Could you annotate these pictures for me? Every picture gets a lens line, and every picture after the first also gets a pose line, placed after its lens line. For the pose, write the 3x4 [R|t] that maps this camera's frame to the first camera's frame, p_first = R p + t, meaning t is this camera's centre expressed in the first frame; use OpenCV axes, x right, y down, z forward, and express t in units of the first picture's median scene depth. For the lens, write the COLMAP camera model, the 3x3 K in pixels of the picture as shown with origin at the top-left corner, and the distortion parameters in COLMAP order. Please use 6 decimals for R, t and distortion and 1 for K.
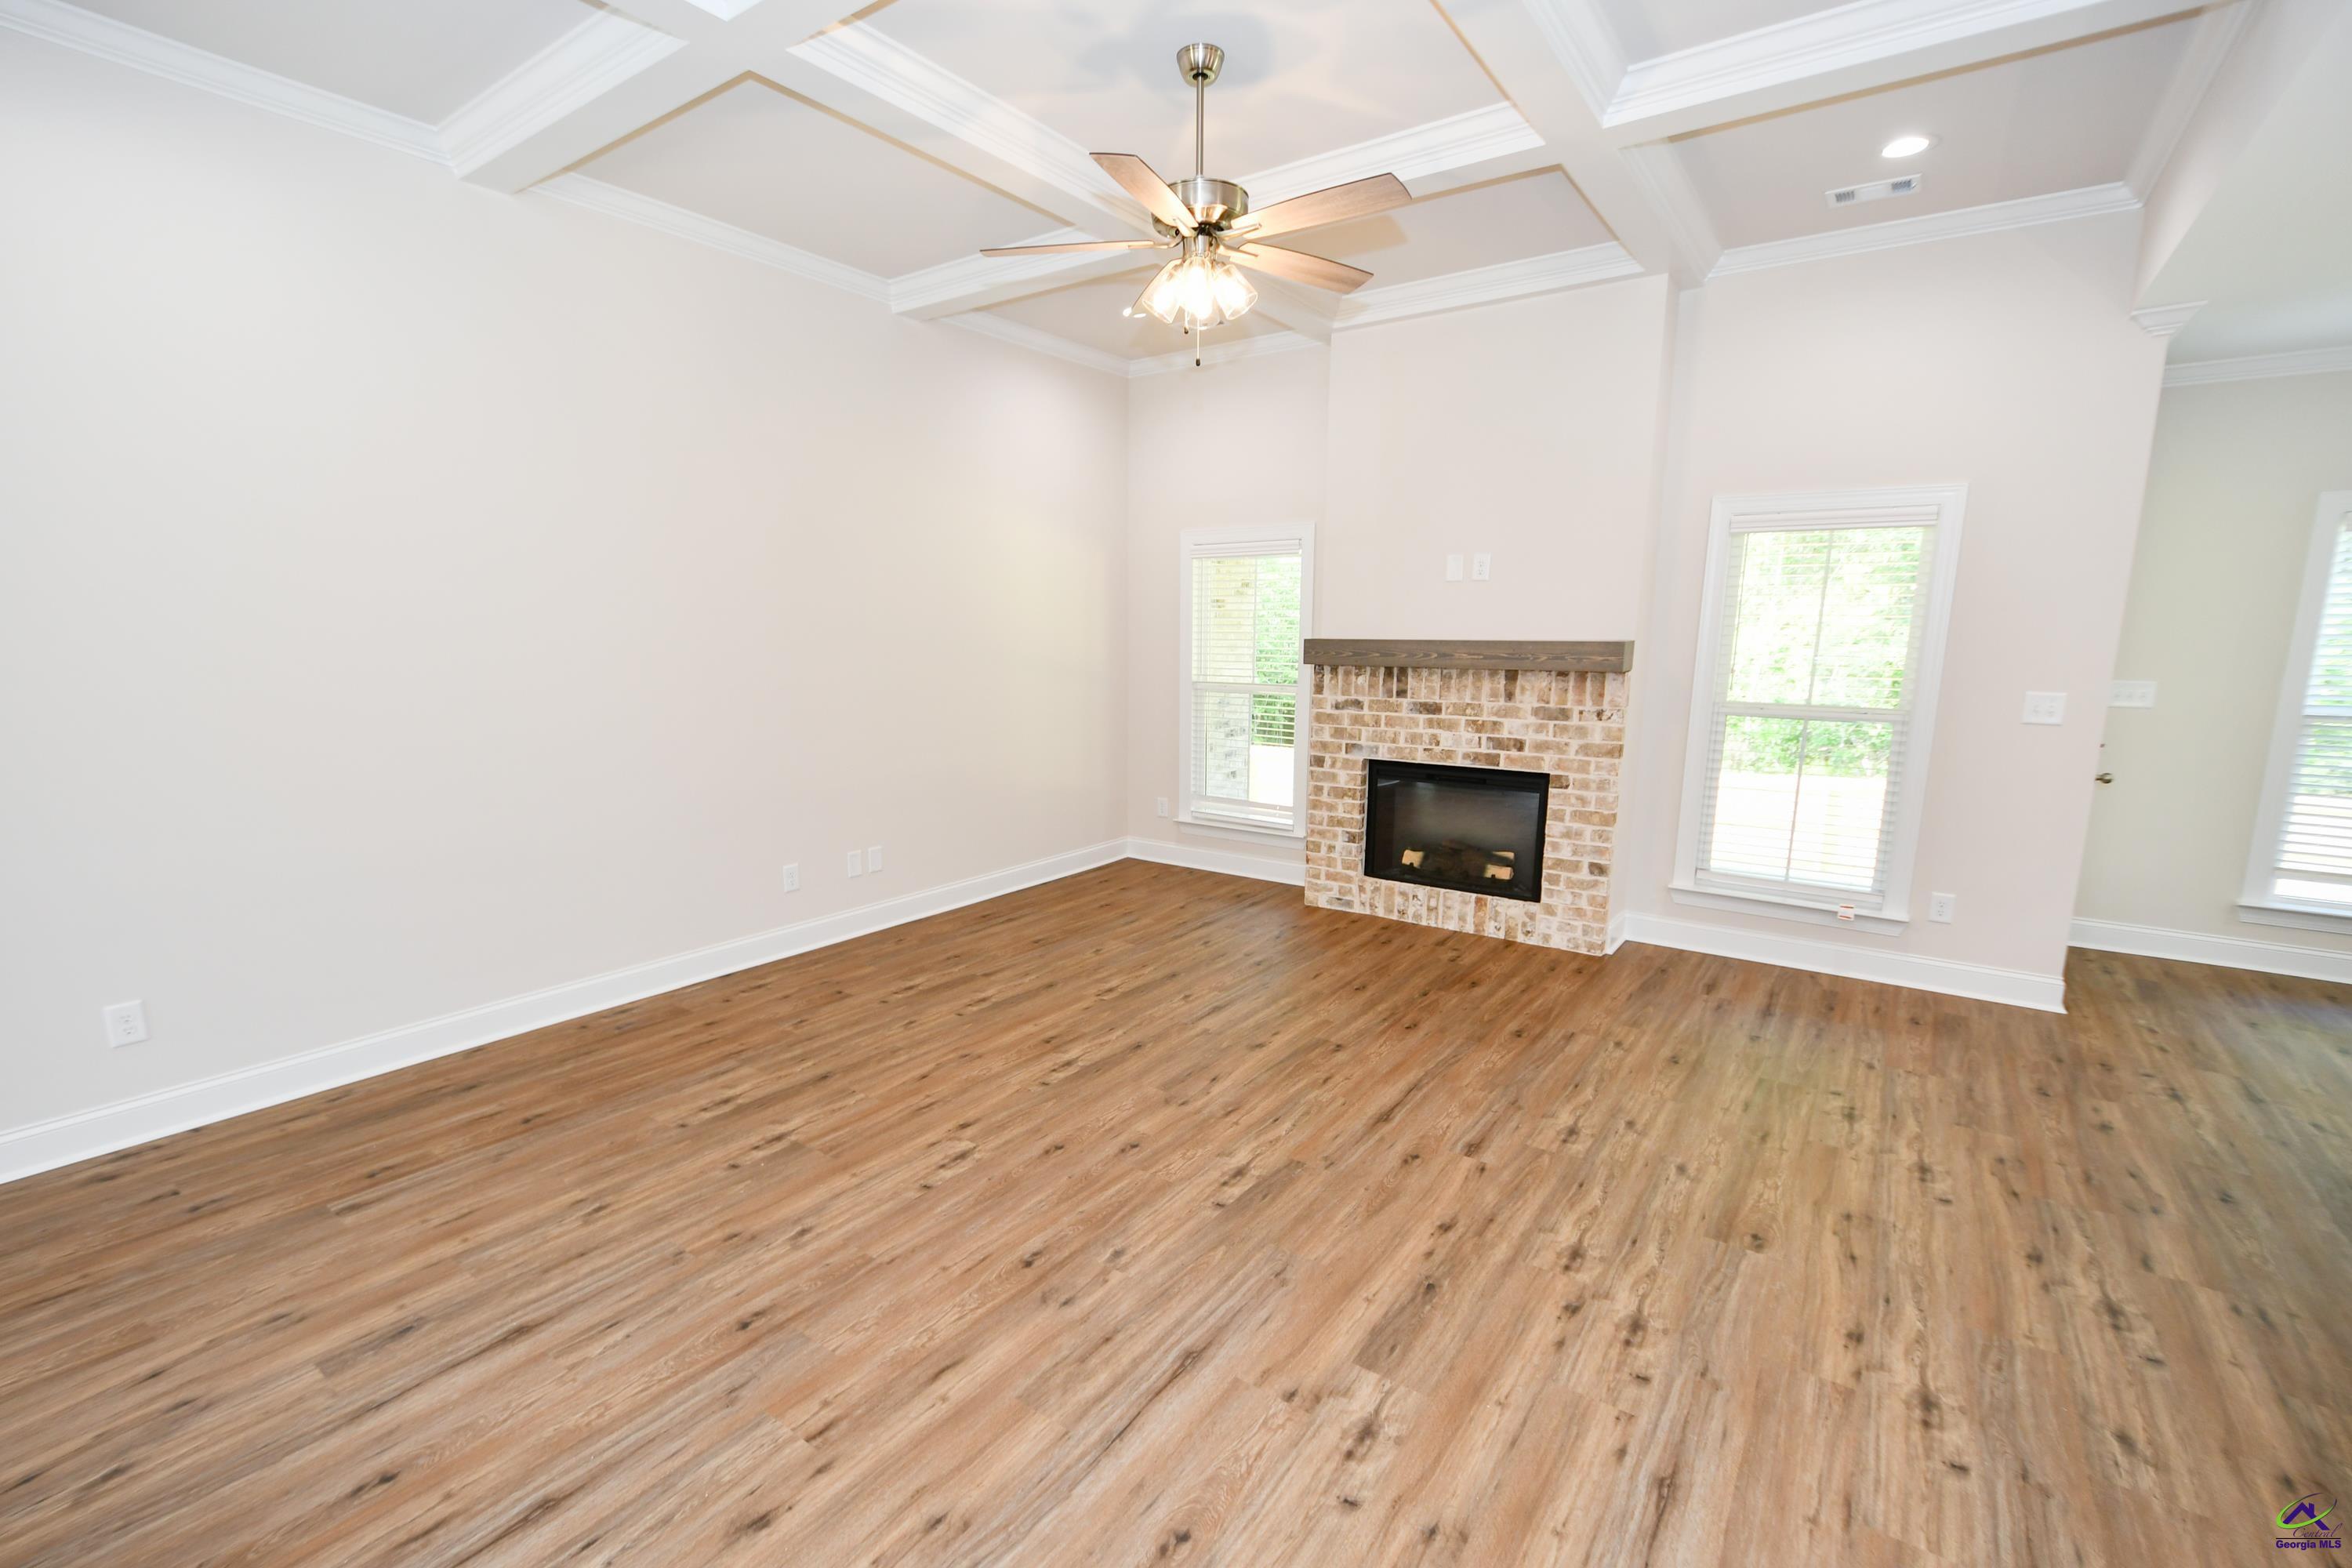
lens RADIAL K [[1032.1, 0, 1149.8], [0, 1032.1, 817.8], [0, 0, 1]] dist [0.009833, -0.008584]
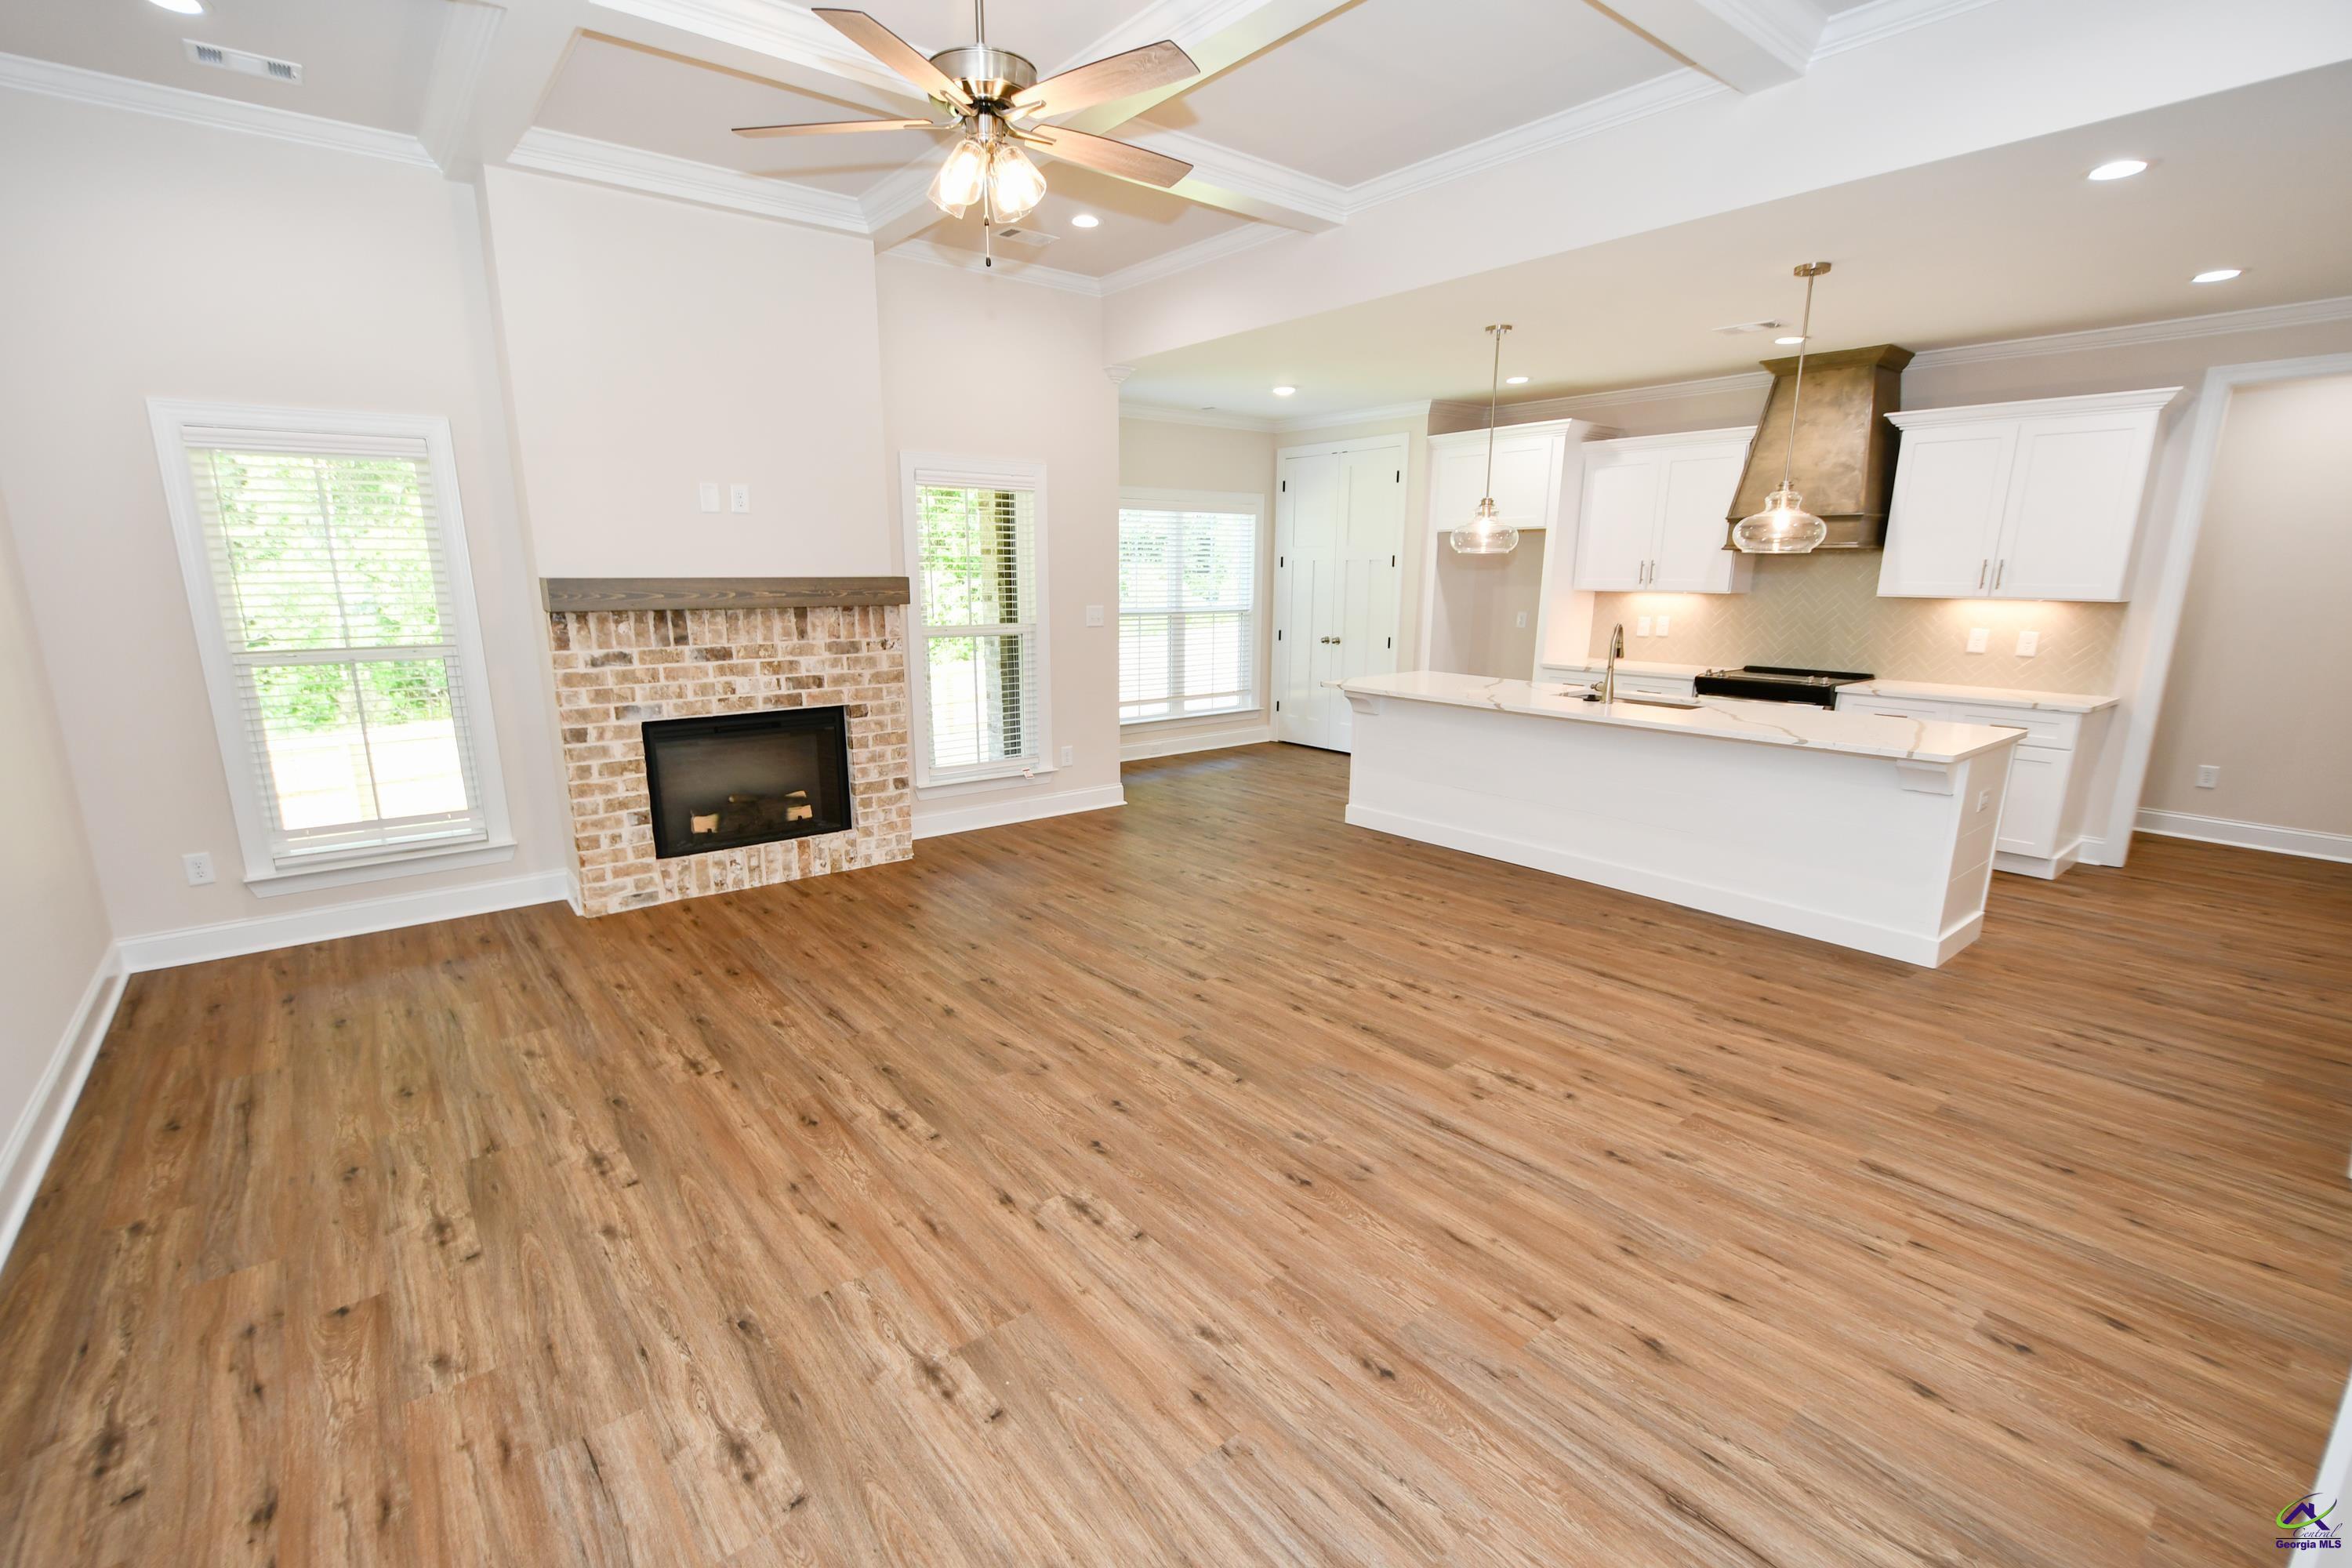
lens RADIAL K [[1024.2, 0, 1149.7], [0, 1024.2, 831.0], [0, 0, 1]] dist [0.000599, -0.001199]
pose [[0.267996, -0.241974, 0.932538, -0.546983], [0.173896, 0.964196, 0.200213, -0.076381], [-0.947596, 0.108508, 0.300479, 0.421590]]
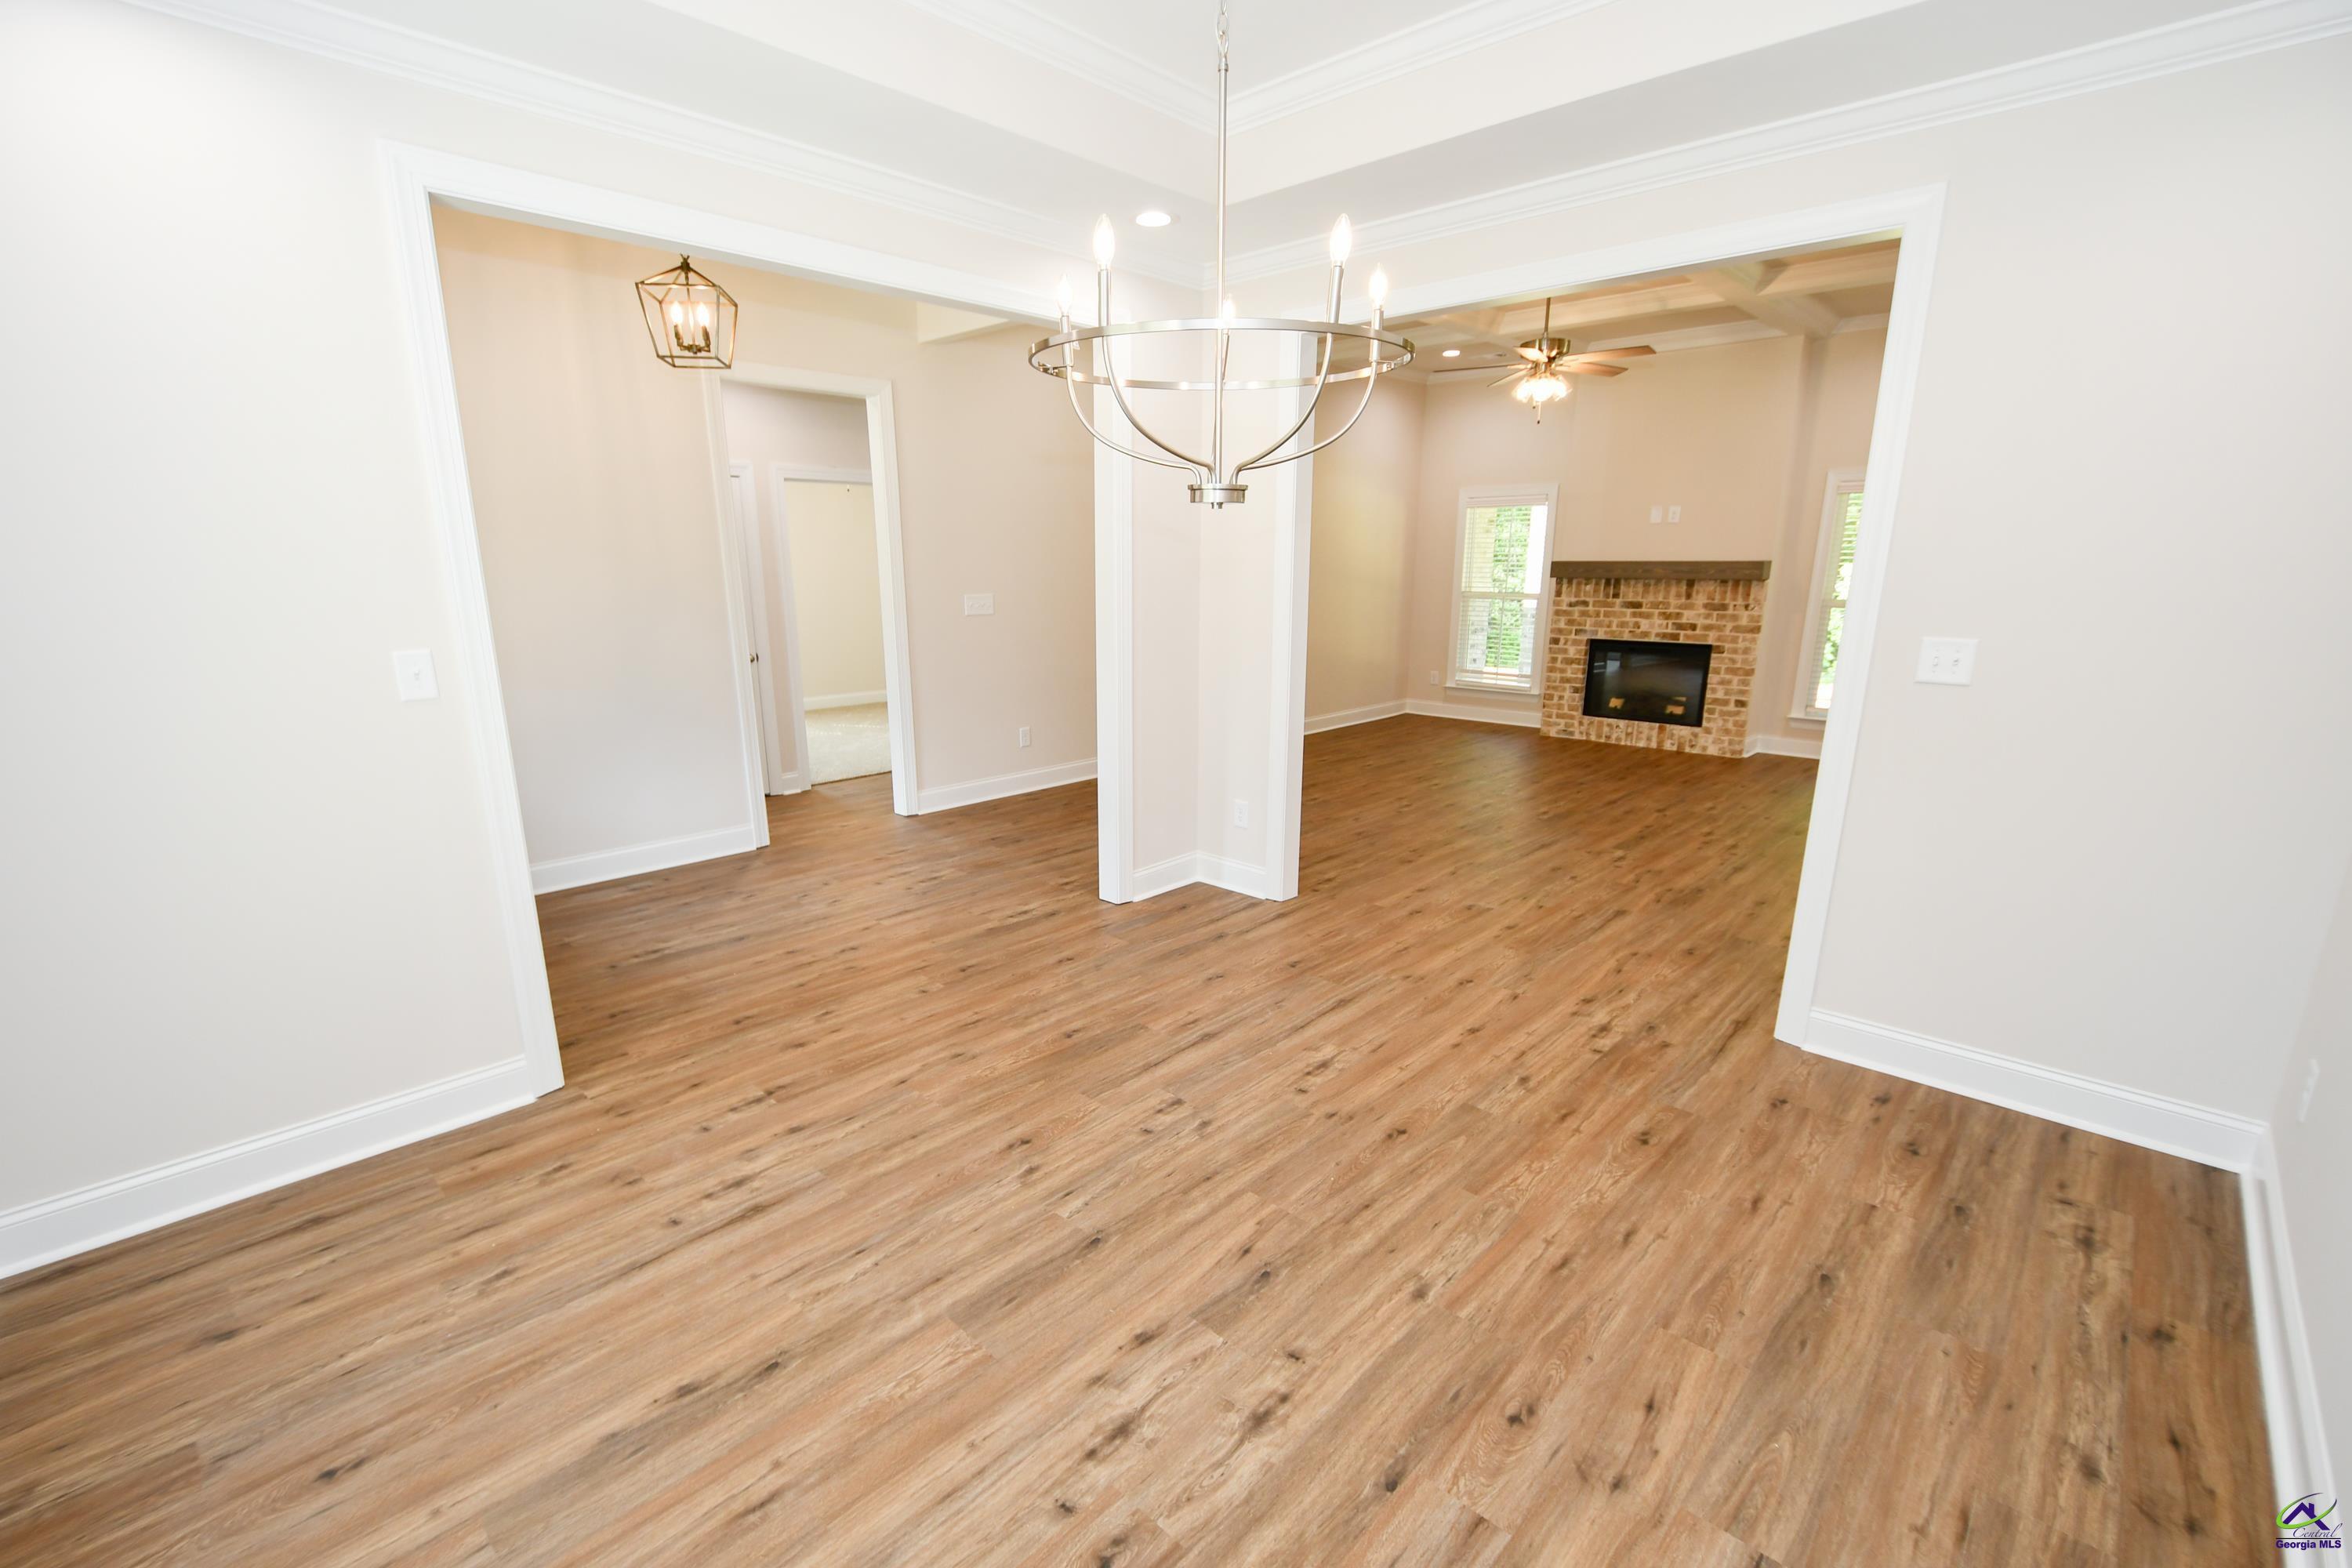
lens RADIAL K [[1032.1, 0, 1149.8], [0, 1032.1, 817.8], [0, 0, 1]] dist [0.009833, -0.008584]
pose [[0.991062, 0.027624, -0.130513, -0.272299], [-0.019067, 0.997613, 0.066365, 0.140119], [0.132035, -0.063284, 0.989223, -0.750543]]
